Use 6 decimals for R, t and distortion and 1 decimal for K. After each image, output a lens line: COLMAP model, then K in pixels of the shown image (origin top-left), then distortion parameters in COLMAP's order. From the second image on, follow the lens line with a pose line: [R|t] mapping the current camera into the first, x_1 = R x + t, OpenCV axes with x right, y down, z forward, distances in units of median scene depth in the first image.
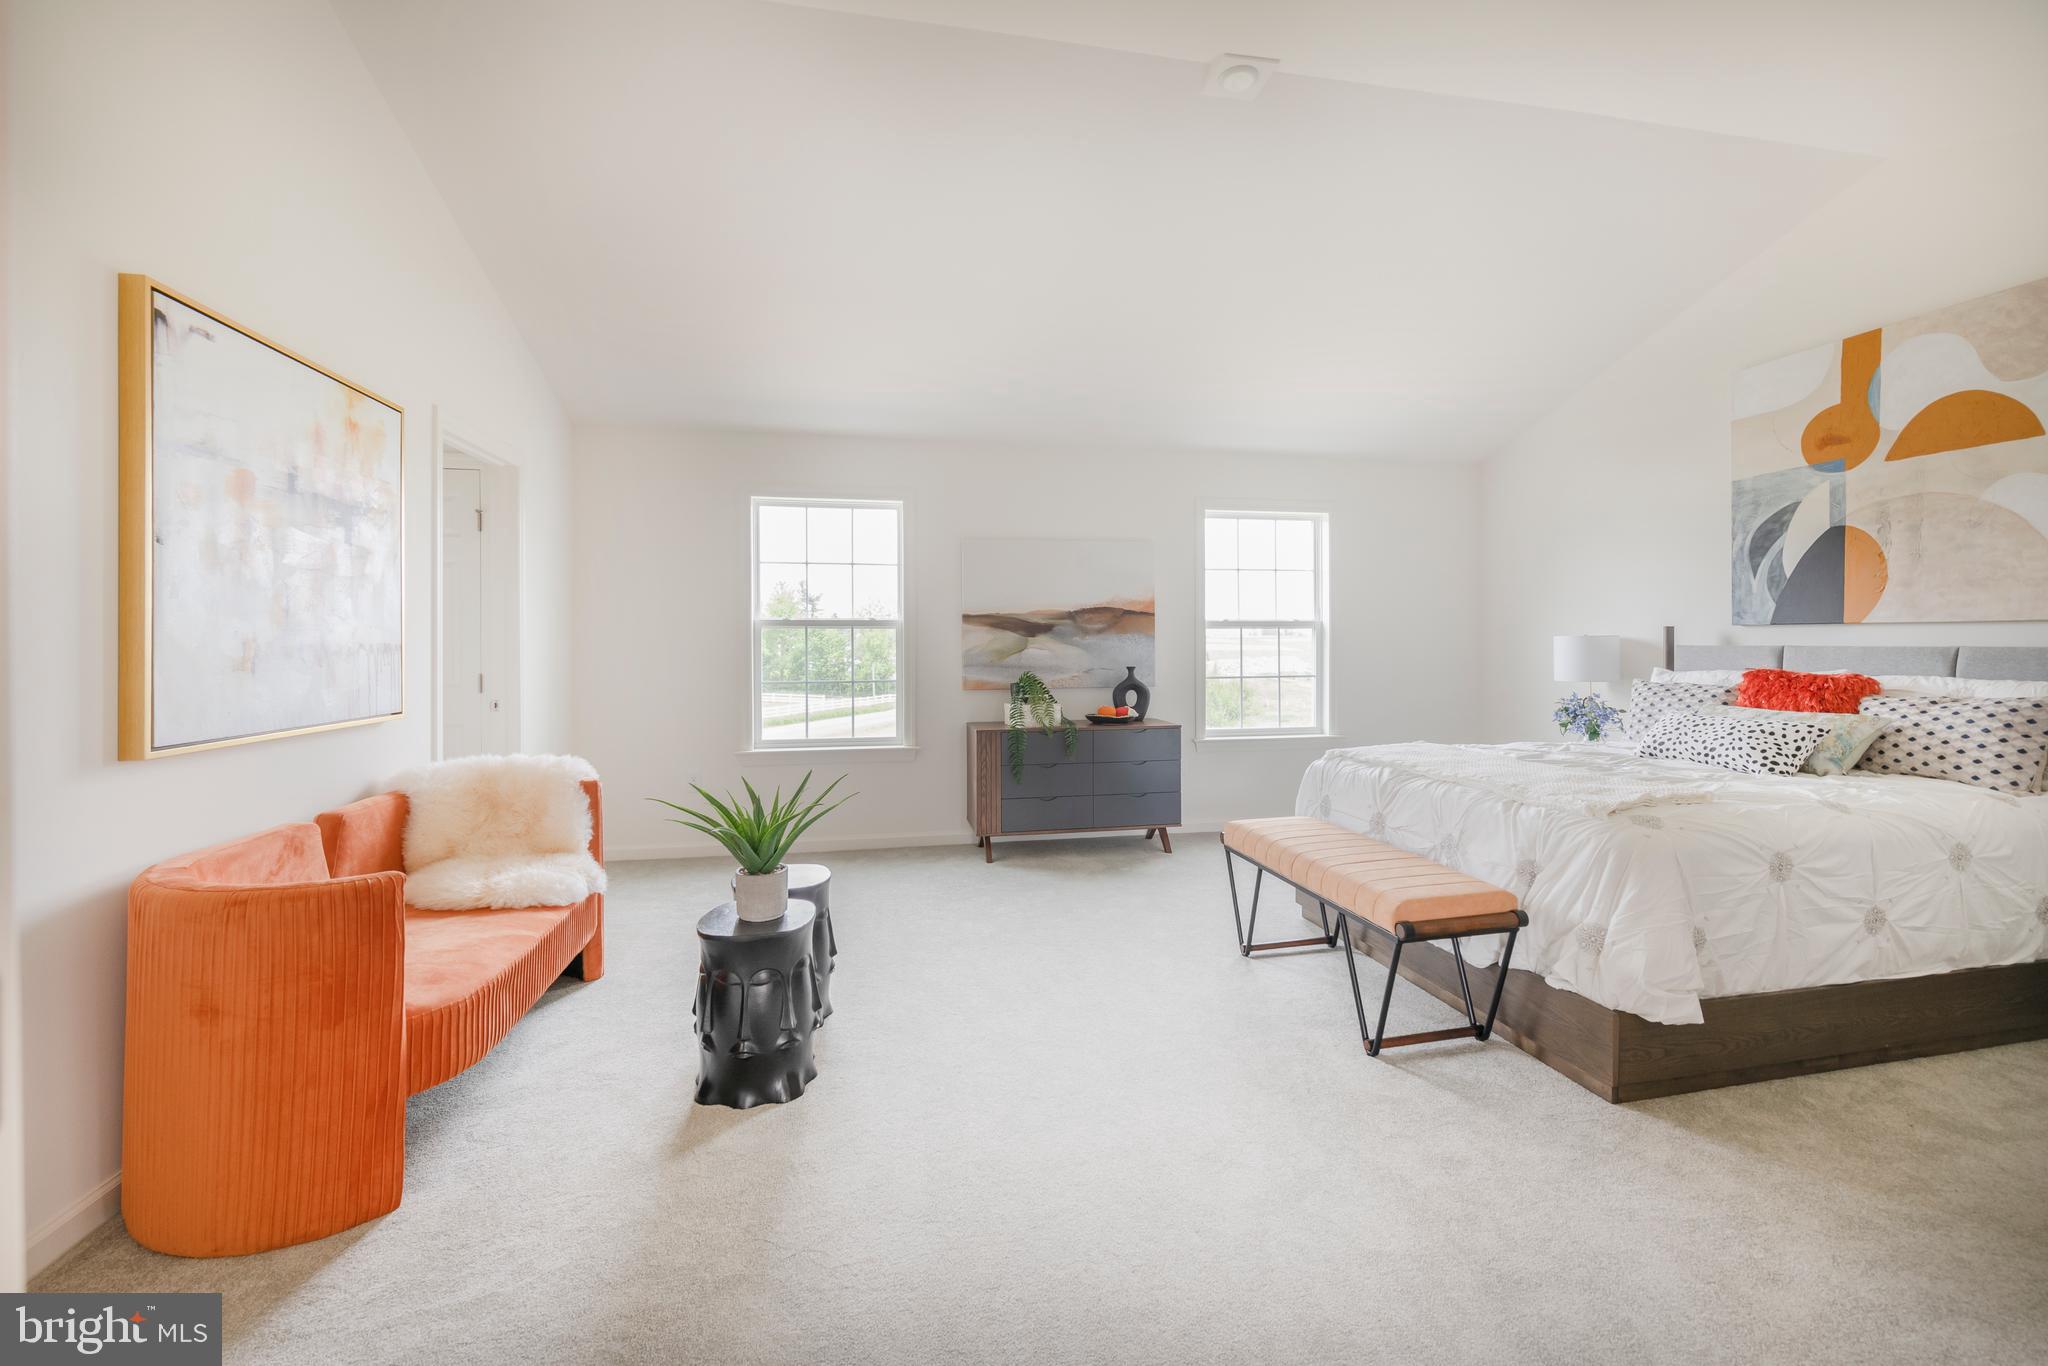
lens RADIAL K [[912.9, 0, 1020.5], [0, 912.9, 642.7], [0, 0, 1]] dist [0.001110, -0.000537]
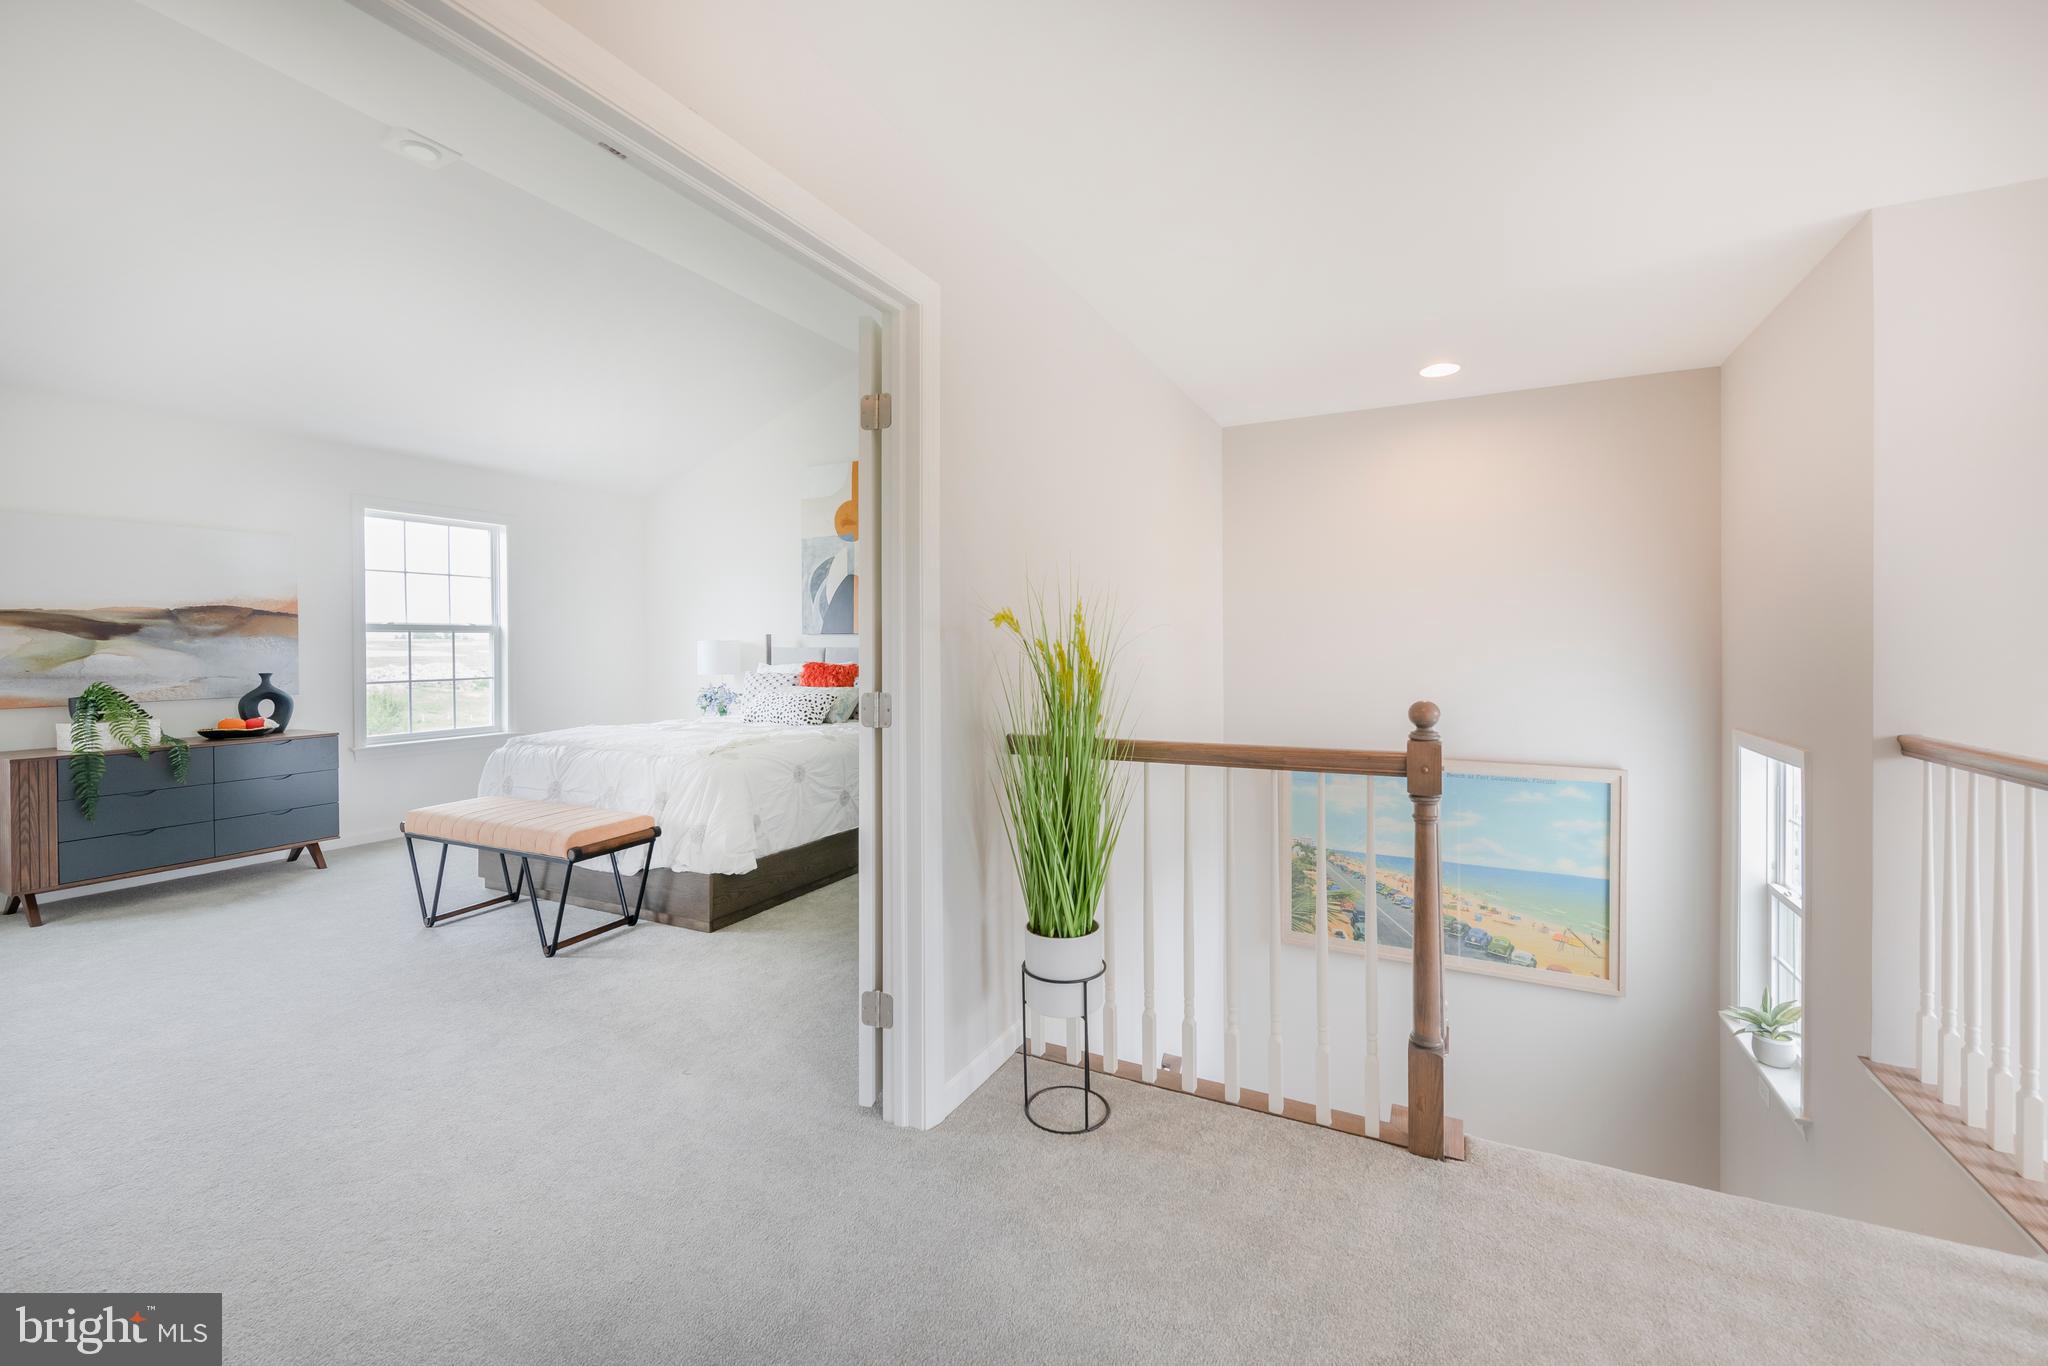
lens RADIAL K [[835.9, 0, 1012.4], [0, 835.9, 649.4], [0, 0, 1]] dist [0.000017, -0.003672]
pose [[0.643366, -0.004713, 0.765544, -0.069478], [0.002152, 0.999988, 0.004347, 0.001372], [-0.765555, -0.001150, 0.643369, -0.186717]]
